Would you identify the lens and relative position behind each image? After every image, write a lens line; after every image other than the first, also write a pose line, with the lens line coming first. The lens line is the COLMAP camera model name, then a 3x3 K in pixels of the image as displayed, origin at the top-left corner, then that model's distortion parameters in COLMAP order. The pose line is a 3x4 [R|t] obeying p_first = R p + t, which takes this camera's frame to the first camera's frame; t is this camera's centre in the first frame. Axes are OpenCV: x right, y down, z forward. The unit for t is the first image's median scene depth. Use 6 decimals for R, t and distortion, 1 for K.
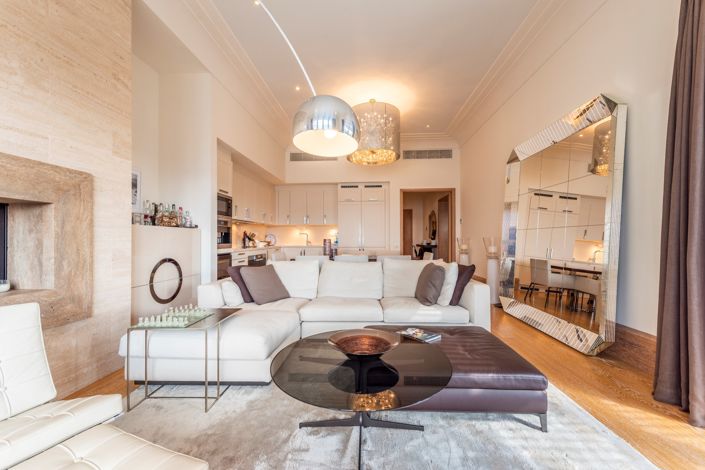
lens RADIAL K [[291.4, 0, 351.5], [0, 291.4, 238.4], [0, 0, 1]] dist [0.000717, 0.000065]
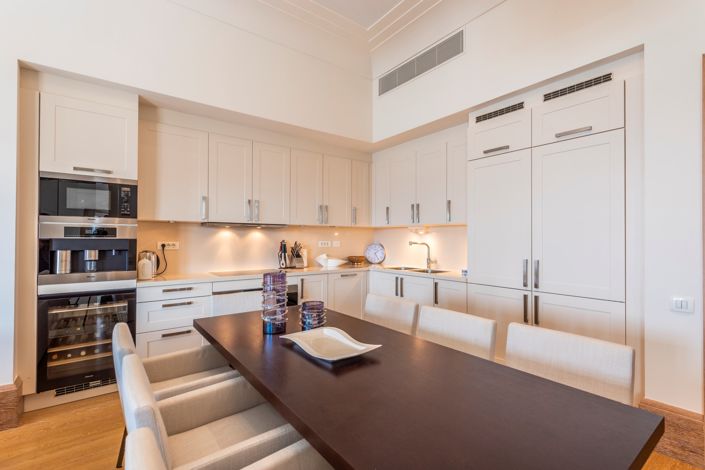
lens RADIAL K [[326.9, 0, 352.5], [0, 326.9, 235.0], [0, 0, 1]] dist [-0.000212, -0.000056]
pose [[0.642300, -0.004670, -0.766439, 0.181682], [-0.002283, 0.999965, -0.008006, -0.026866], [0.766450, 0.006892, 0.642267, 0.615226]]
